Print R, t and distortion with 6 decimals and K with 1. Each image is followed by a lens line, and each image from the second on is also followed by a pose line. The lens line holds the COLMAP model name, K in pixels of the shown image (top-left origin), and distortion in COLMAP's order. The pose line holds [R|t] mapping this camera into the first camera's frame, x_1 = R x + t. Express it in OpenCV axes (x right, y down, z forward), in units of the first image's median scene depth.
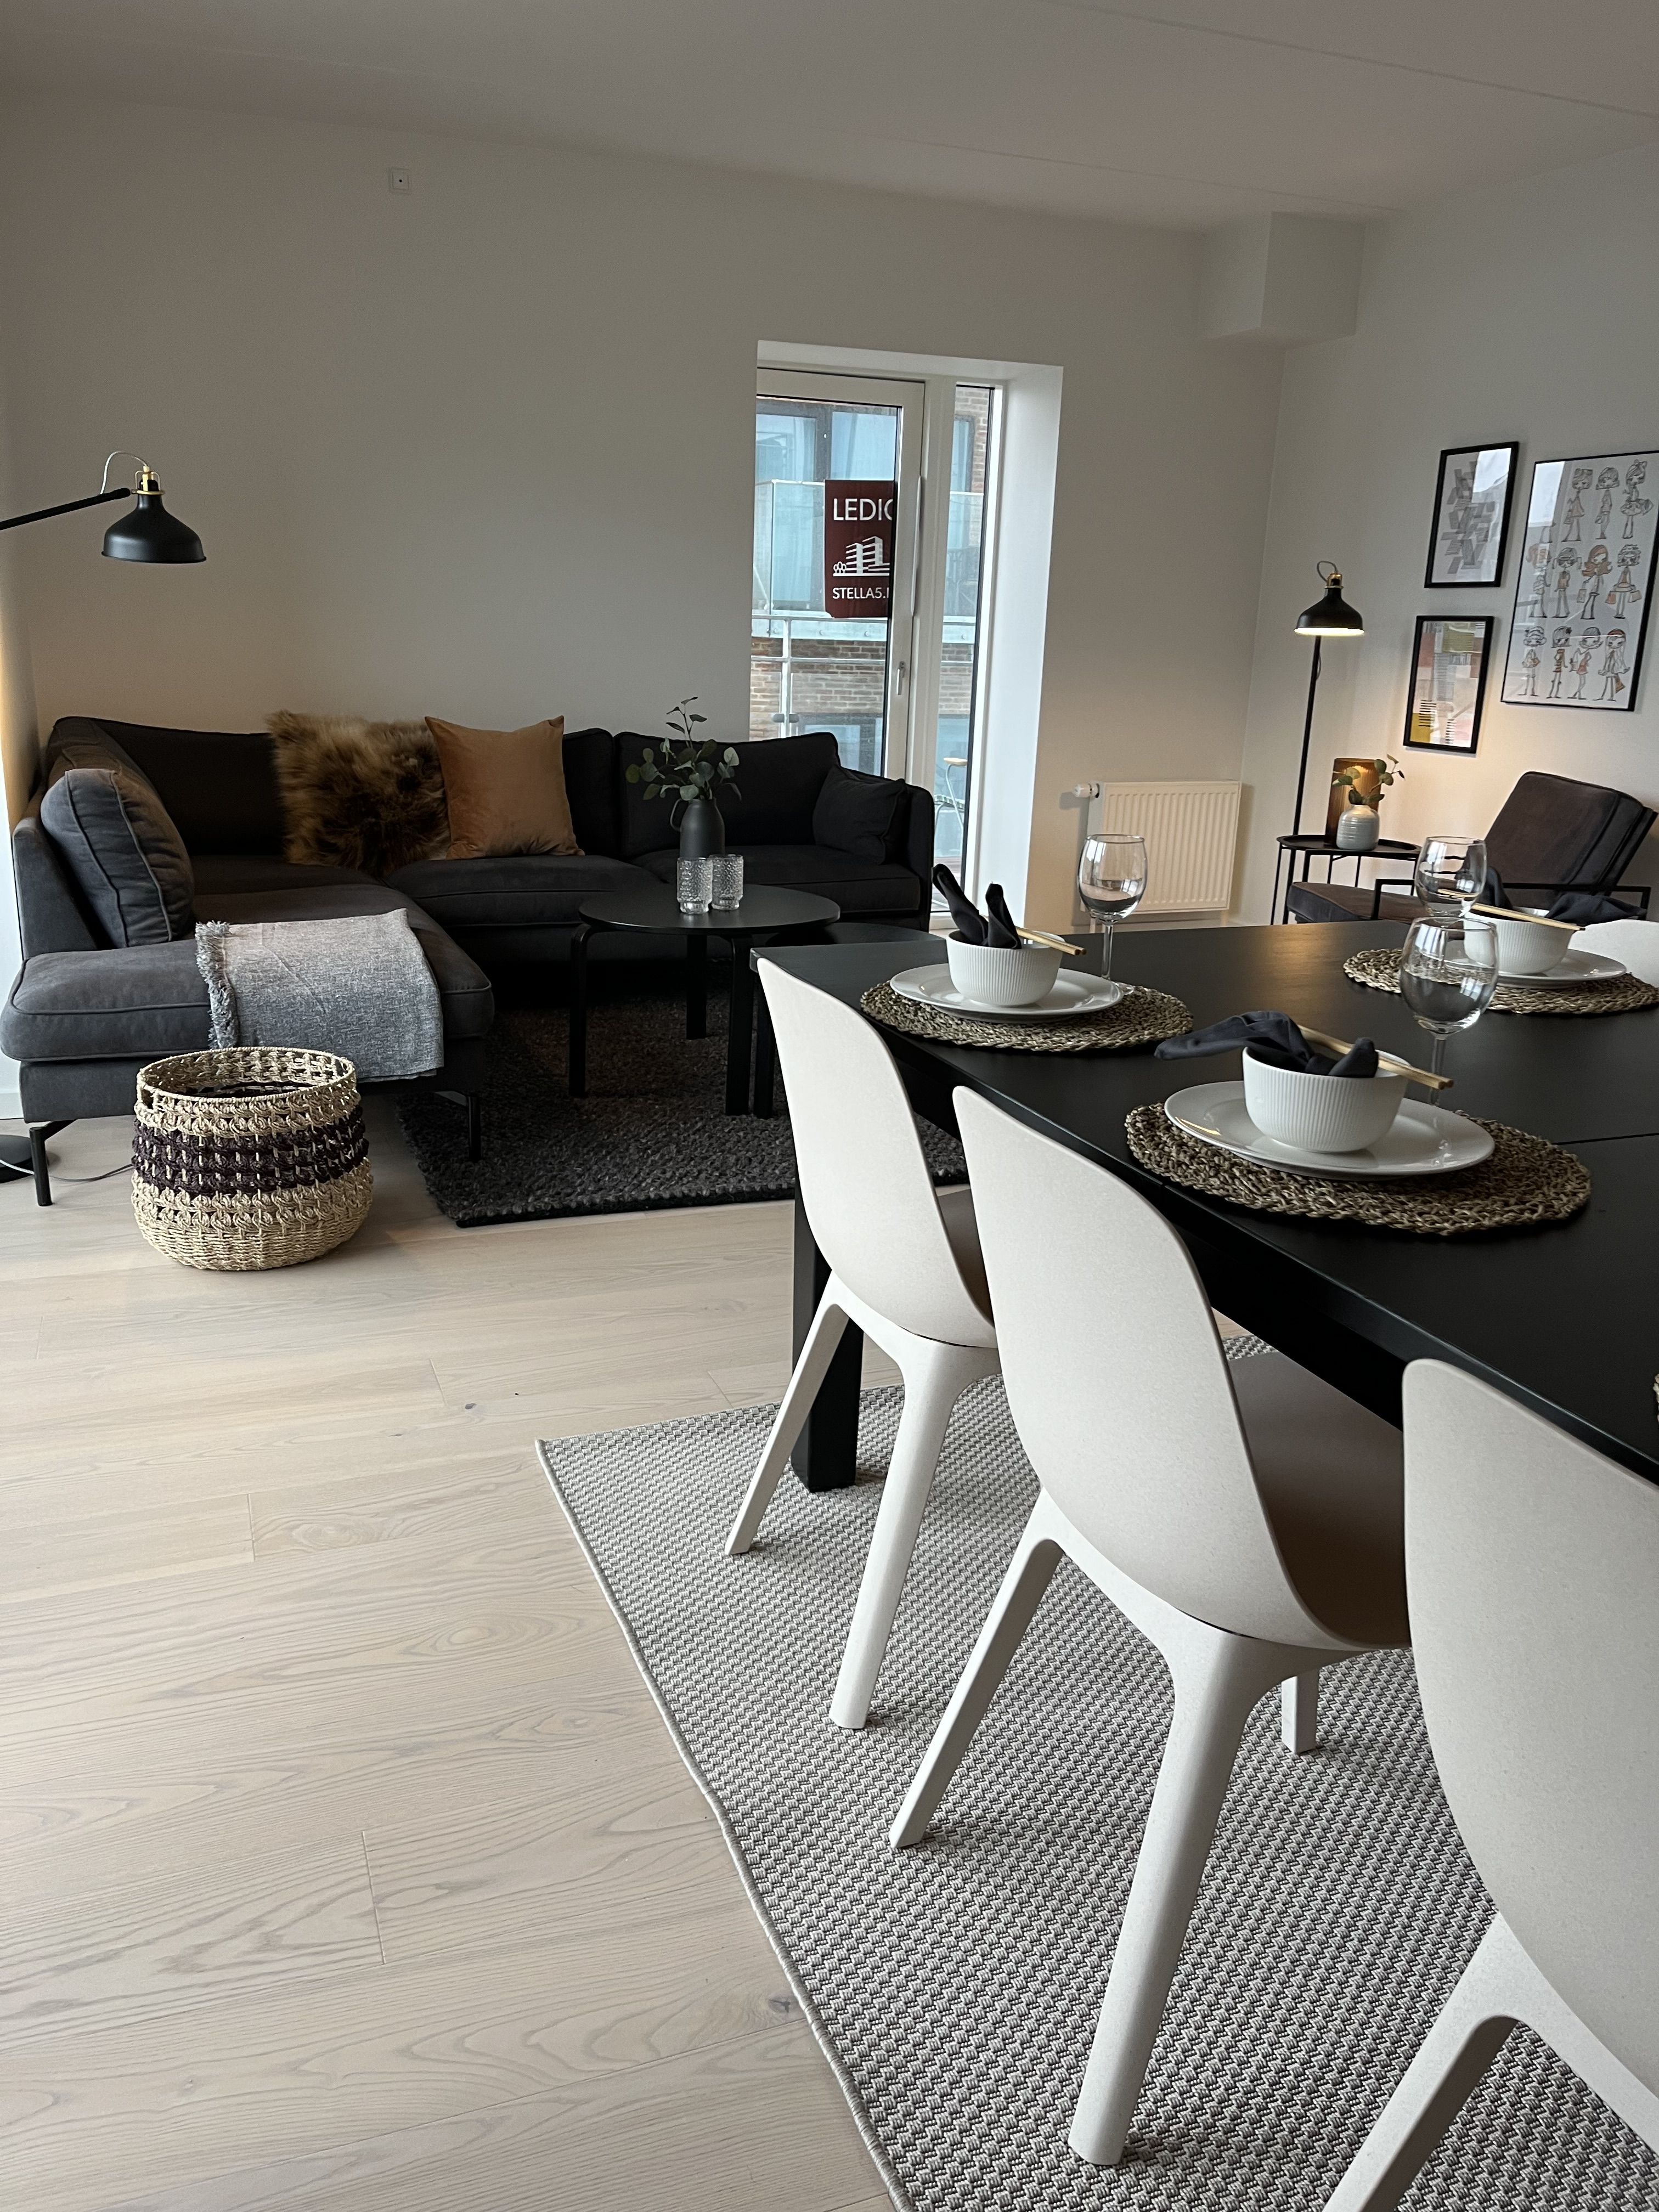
lens RADIAL K [[1669.0, 0, 829.5], [0, 1669.0, 1106.0], [0, 0, 1]] dist [0.093285, -0.149855]
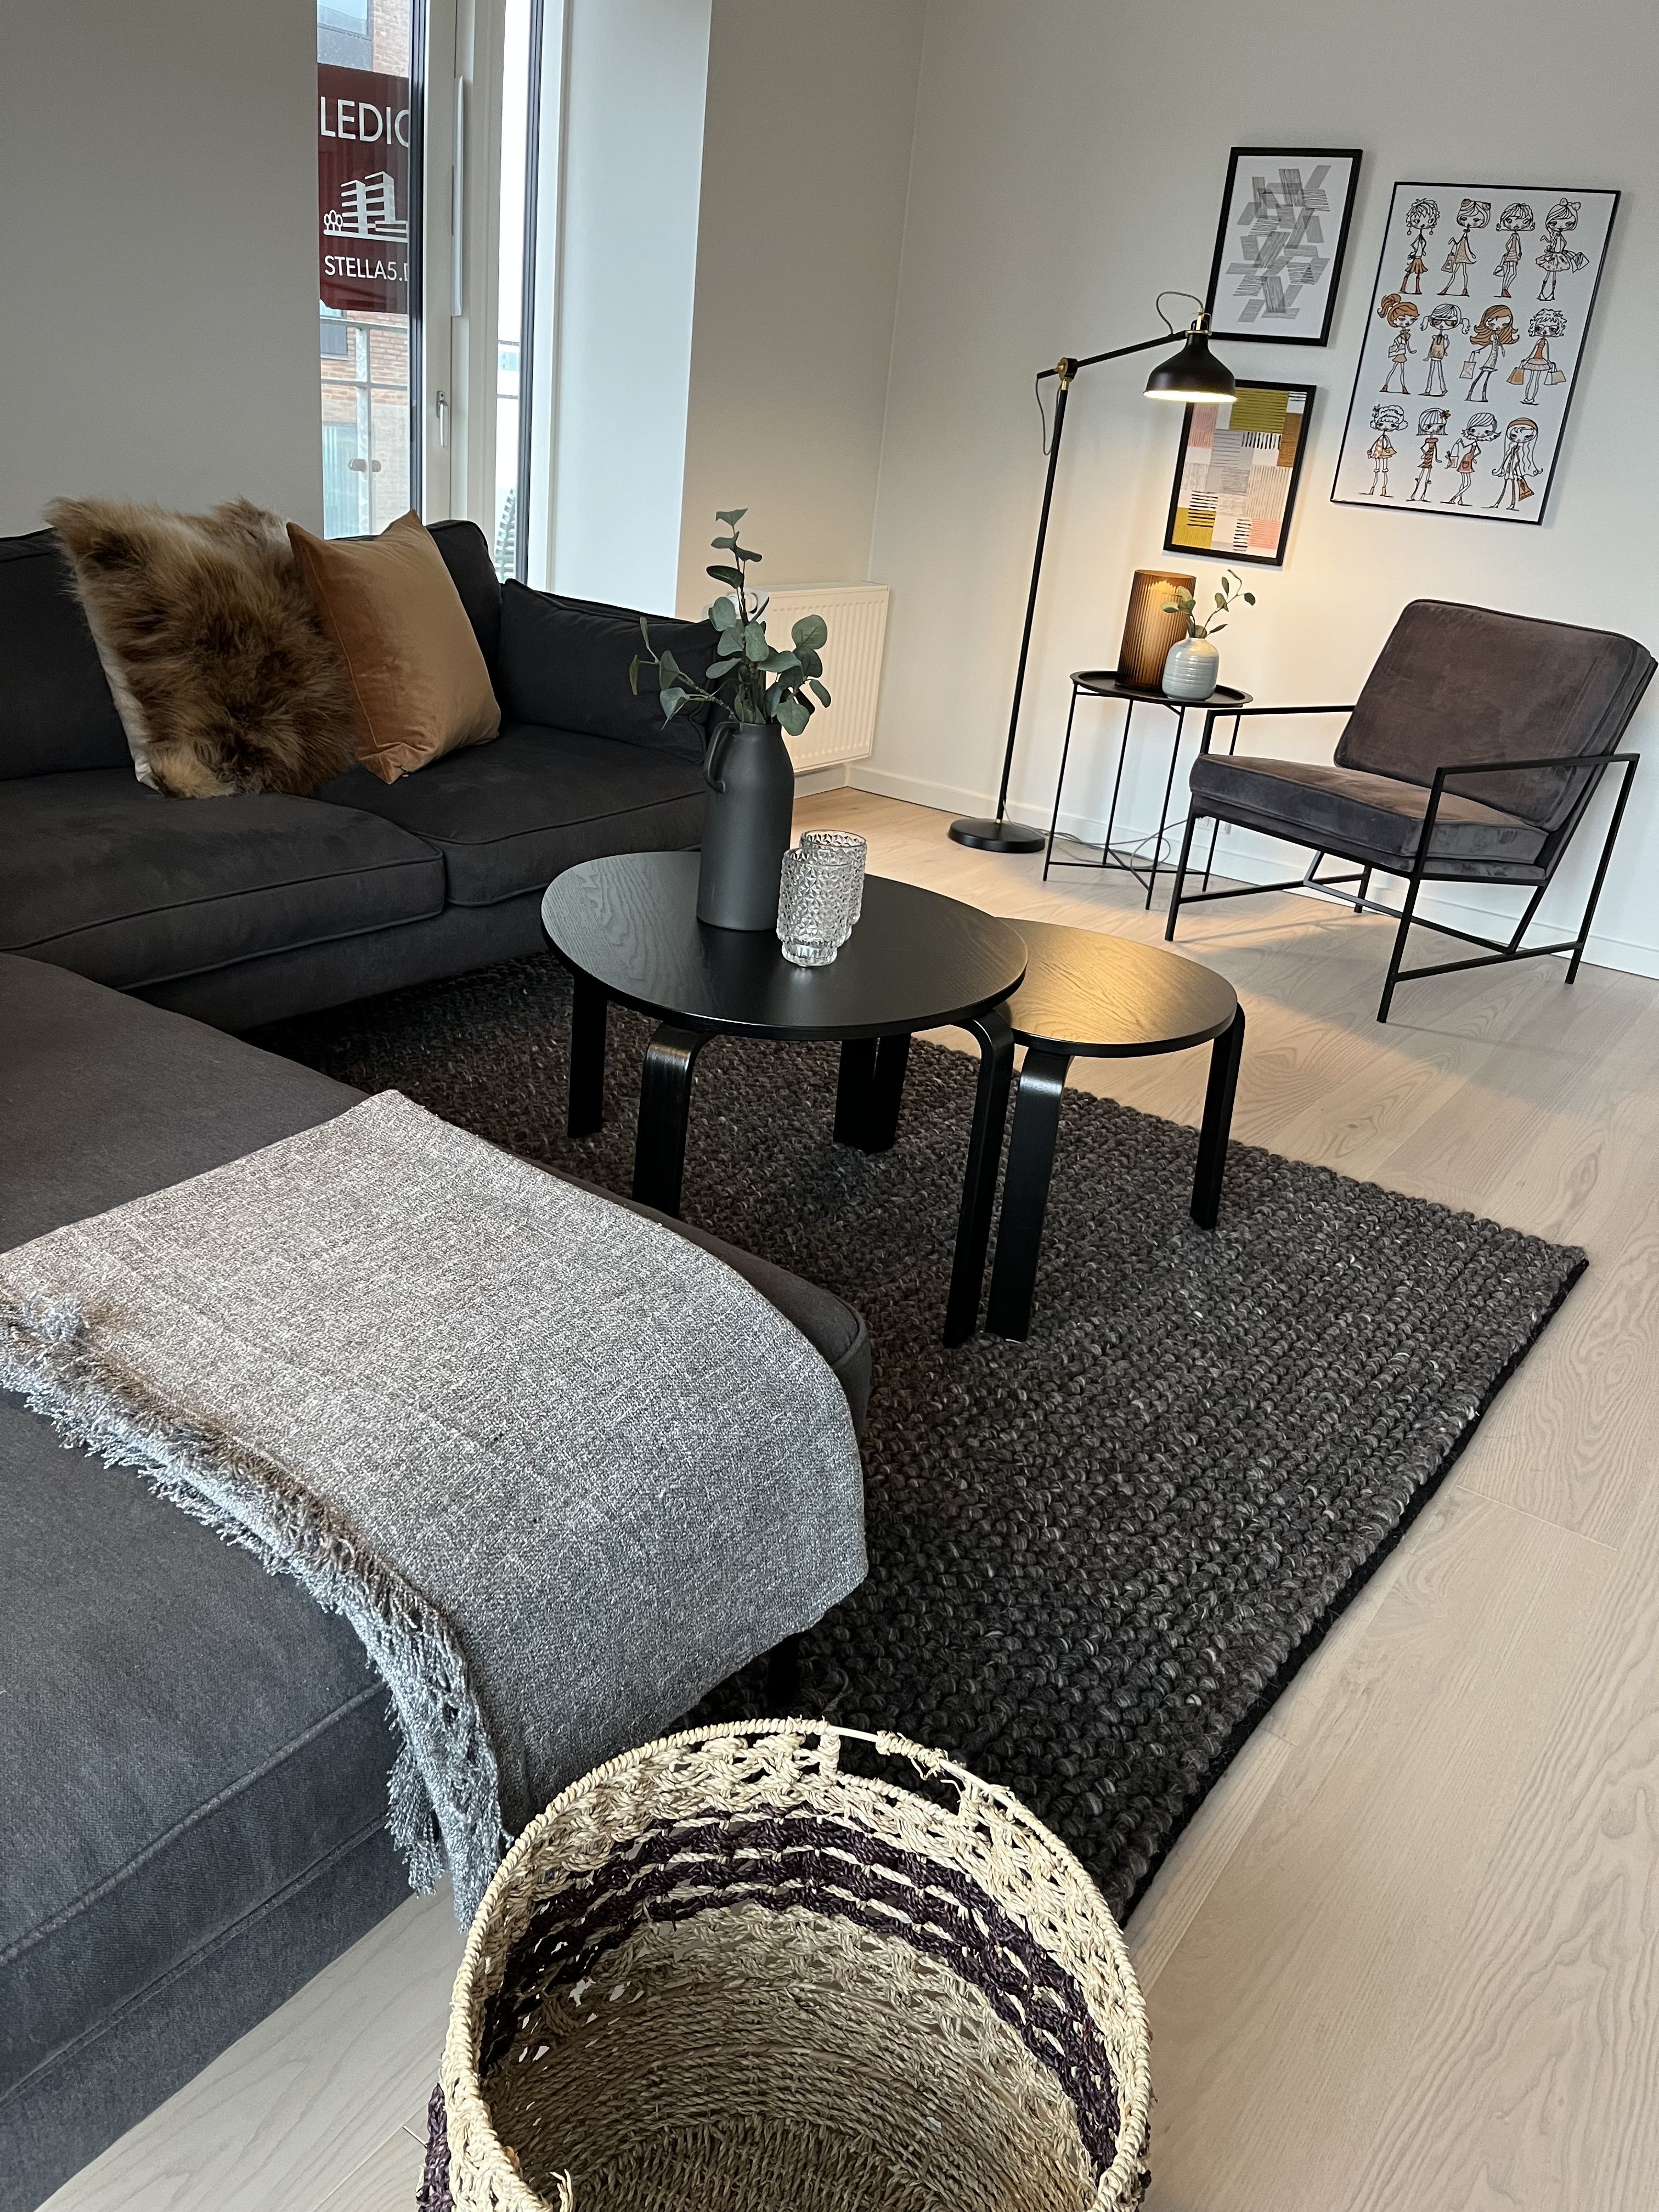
lens RADIAL K [[1669.0, 0, 829.5], [0, 1669.0, 1106.0], [0, 0, 1]] dist [0.093285, -0.149855]
pose [[0.815606, -0.182744, 0.548991, -0.283519], [0.094639, 0.978170, 0.185007, -0.131480], [-0.570816, -0.098937, 0.815096, 0.463543]]
